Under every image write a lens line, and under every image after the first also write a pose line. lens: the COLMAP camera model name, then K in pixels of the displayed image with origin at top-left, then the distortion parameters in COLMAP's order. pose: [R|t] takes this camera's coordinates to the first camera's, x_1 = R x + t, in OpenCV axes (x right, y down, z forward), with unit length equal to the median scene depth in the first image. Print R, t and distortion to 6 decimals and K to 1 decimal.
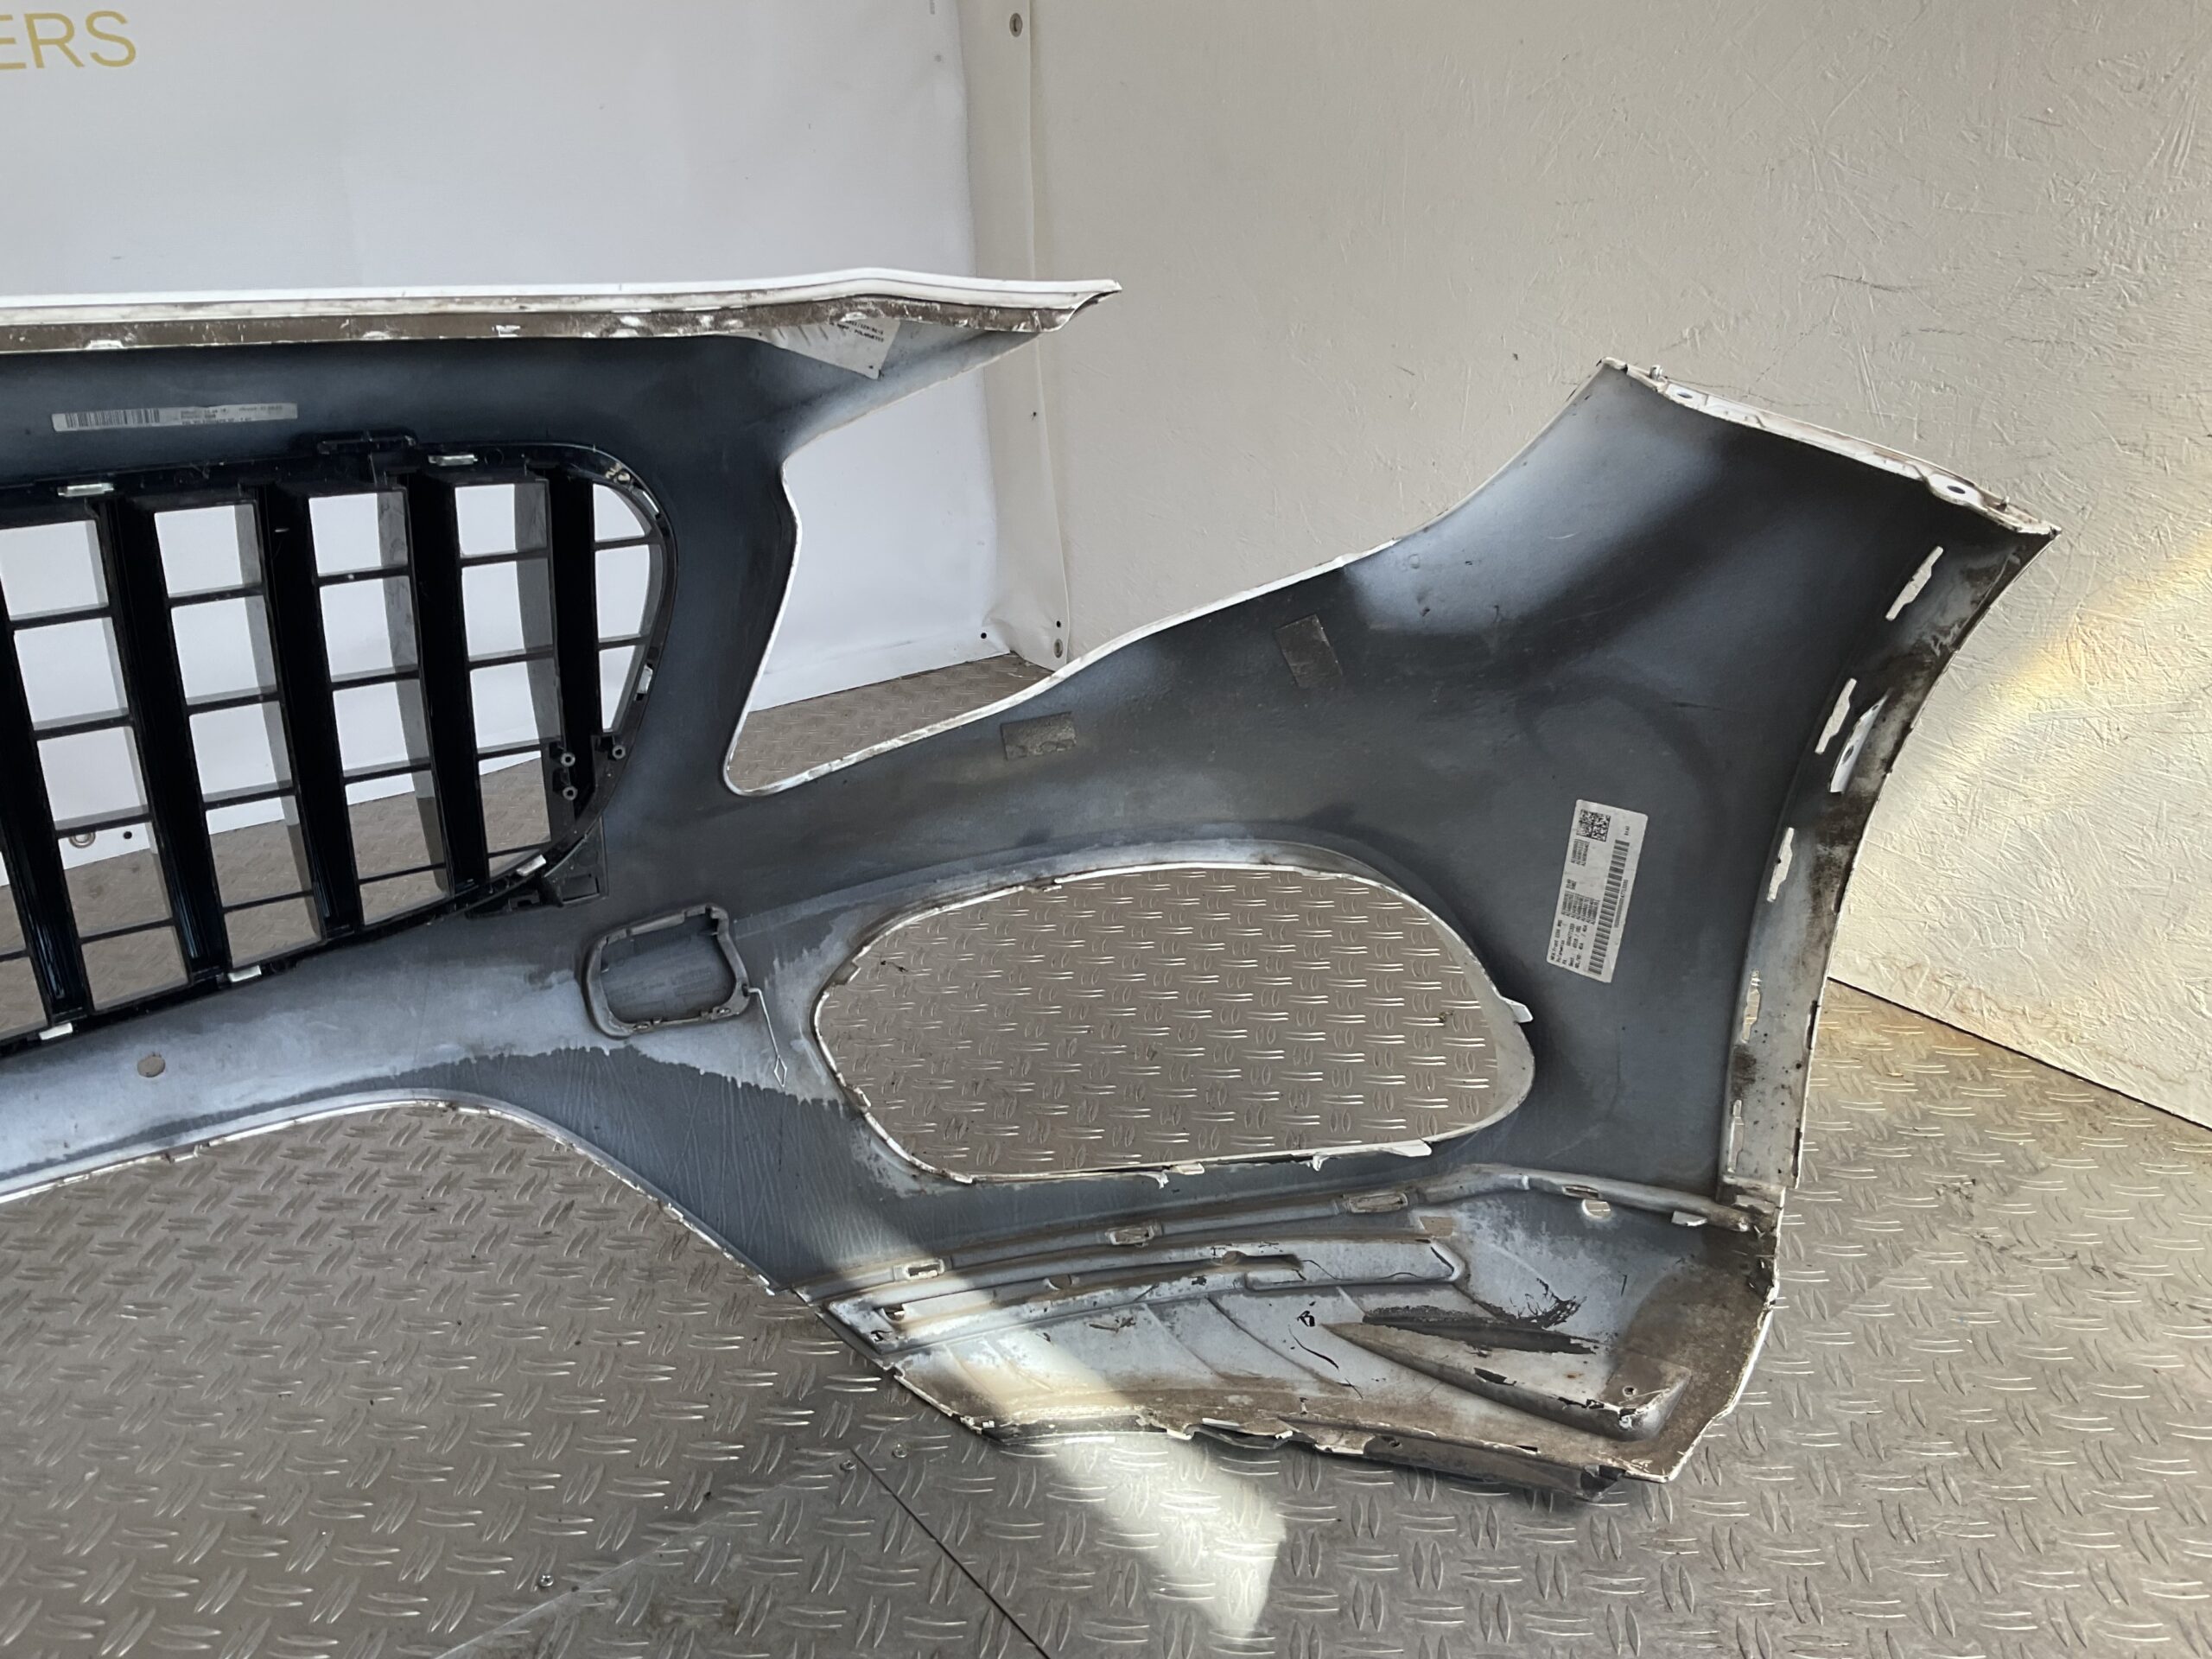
lens RADIAL K [[1833.0, 0, 1114.7], [0, 1833.0, 843.6], [0, 0, 1]] dist [0.081963, -0.157282]
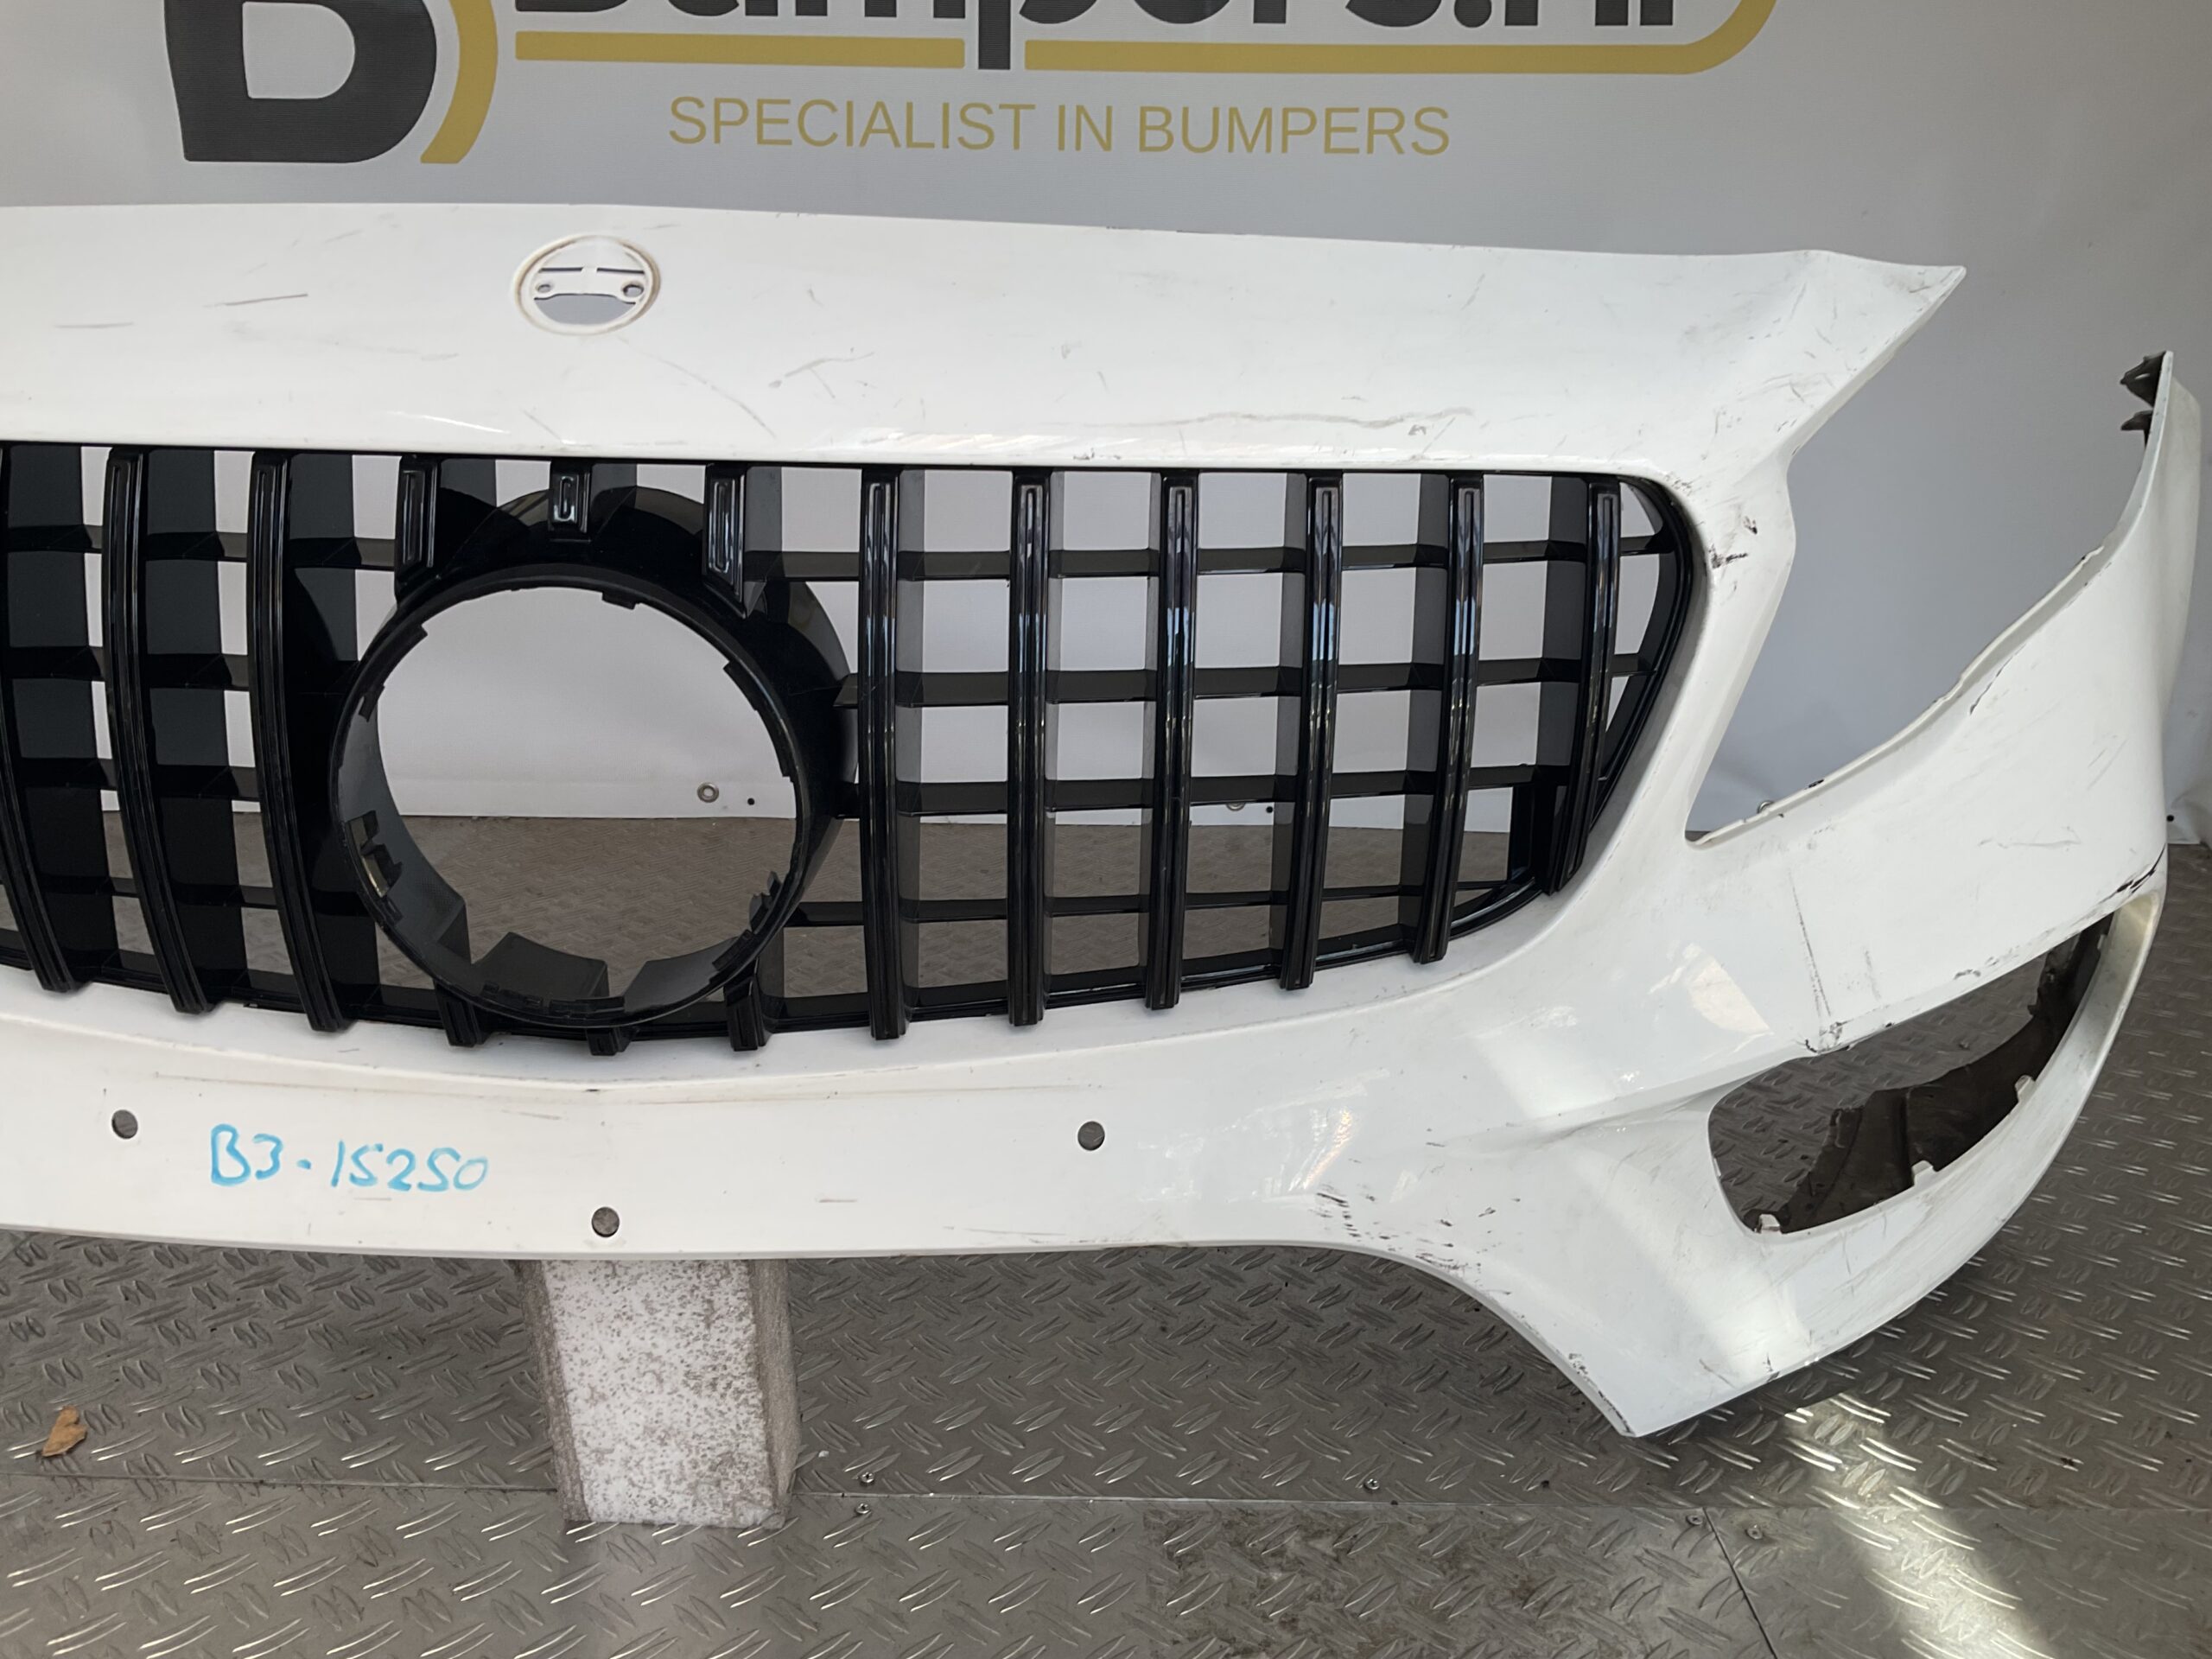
lens RADIAL K [[1833.0, 0, 1100.2], [0, 1833.0, 827.6], [0, 0, 1]] dist [0.081963, -0.157282]
pose [[0.787628, 0.208919, -0.579650, 0.090014], [-0.267326, 0.963474, -0.015984, 0.094097], [0.555138, 0.167544, 0.814709, 0.009186]]
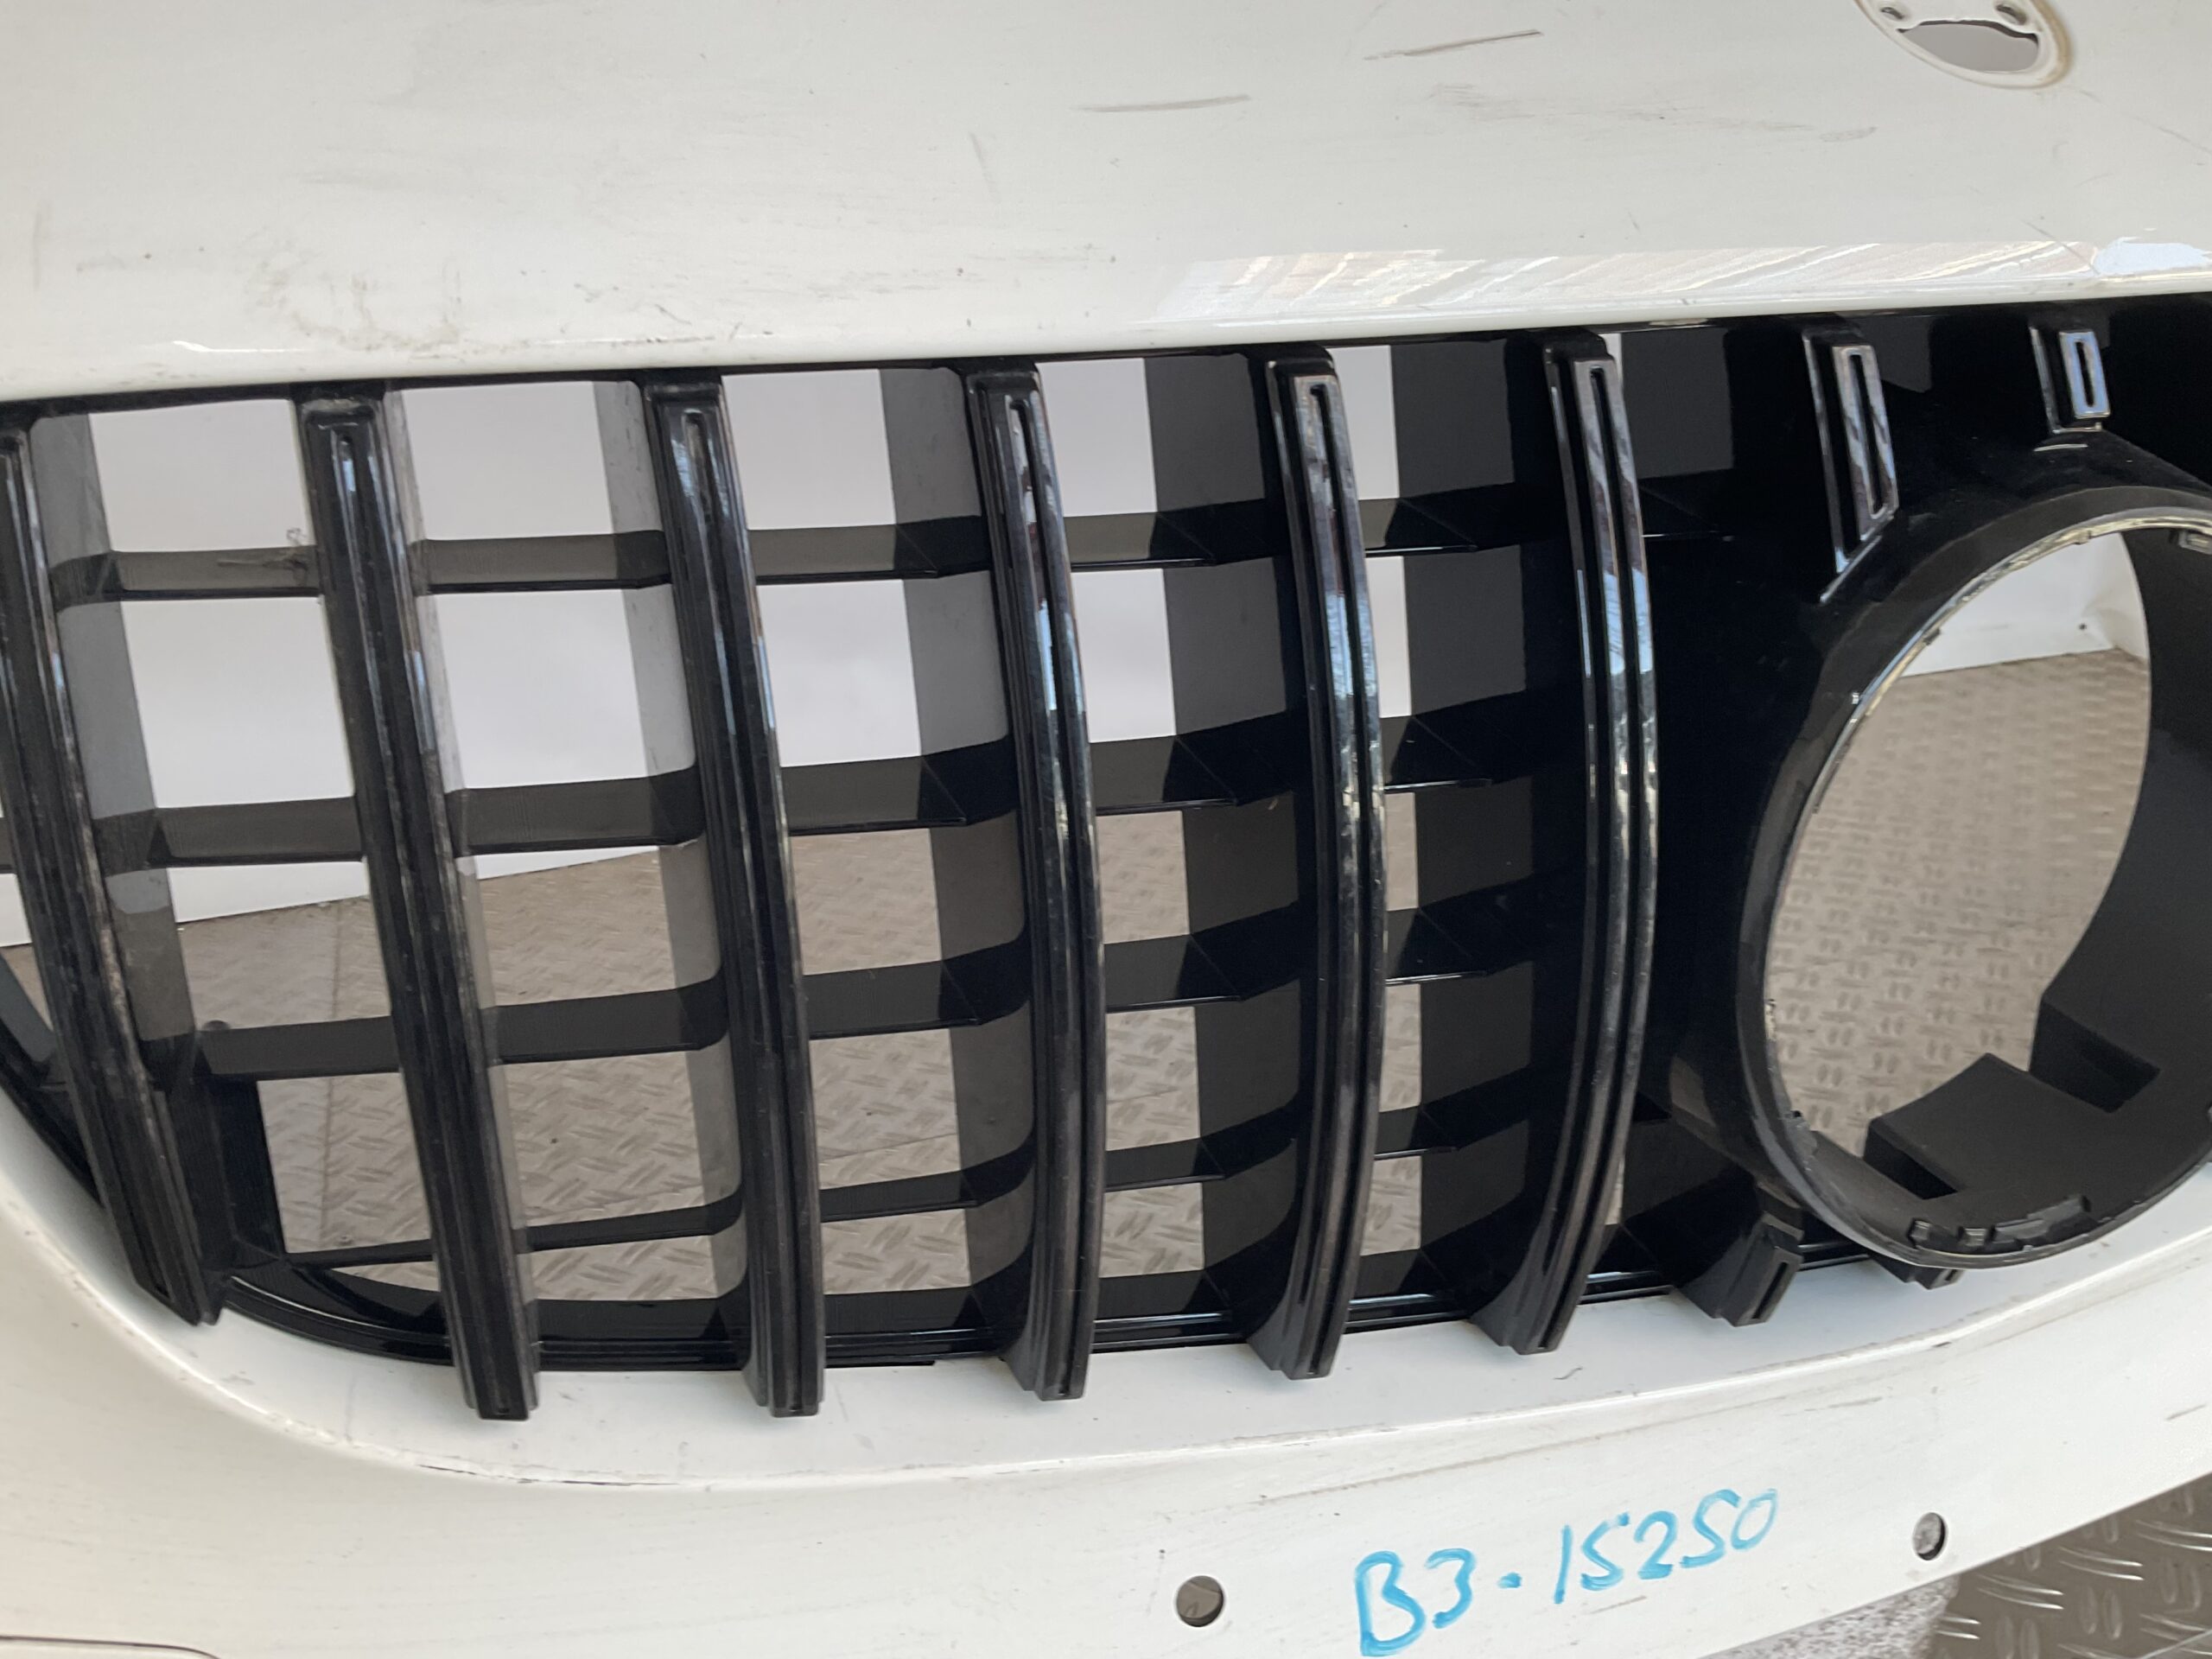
lens RADIAL K [[1833.0, 0, 1083.3], [0, 1833.0, 825.7], [0, 0, 1]] dist [0.081963, -0.157282]
pose [[0.949705, 0.093907, -0.298733, -0.592986], [-0.108879, 0.993479, -0.033837, 0.153018], [0.293608, 0.064661, 0.953737, 0.010198]]
